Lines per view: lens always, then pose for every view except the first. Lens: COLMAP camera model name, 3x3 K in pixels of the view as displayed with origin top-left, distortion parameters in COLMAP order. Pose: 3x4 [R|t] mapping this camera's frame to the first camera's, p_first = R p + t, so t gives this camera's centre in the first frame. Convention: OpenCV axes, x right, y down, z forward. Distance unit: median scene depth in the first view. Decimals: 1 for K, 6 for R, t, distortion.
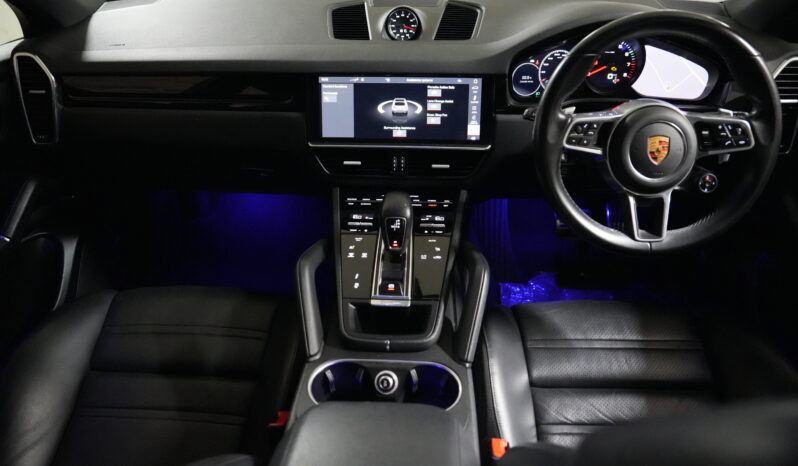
lens RADIAL K [[548.5, 0, 401.1], [0, 548.5, 242.8], [0, 0, 1]] dist [-0.120796, 0.094282]
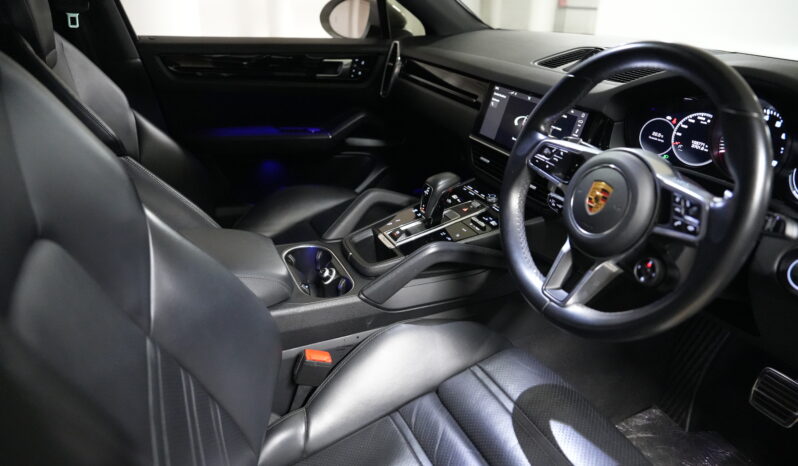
lens RADIAL K [[548.5, 0, 401.1], [0, 548.5, 242.8], [0, 0, 1]] dist [-0.120796, 0.094282]
pose [[0.460349, 0.396927, -0.794058, 0.843027], [-0.514229, 0.848355, 0.125947, -0.053085], [0.723634, 0.350348, 0.594651, 0.251894]]
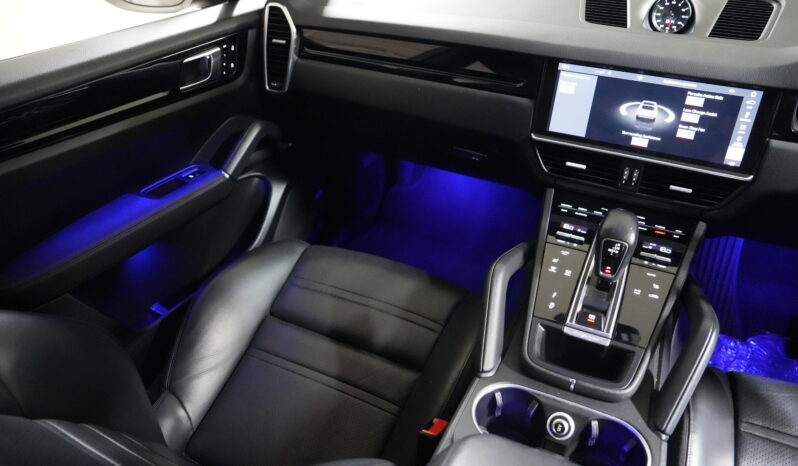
lens RADIAL K [[548.5, 0, 401.1], [0, 548.5, 242.8], [0, 0, 1]] dist [-0.120796, 0.094282]
pose [[0.918914, 0.224486, -0.324350, -0.038860], [-0.213498, 0.974463, 0.069574, -0.025902], [0.331686, 0.005315, 0.943375, 0.088169]]
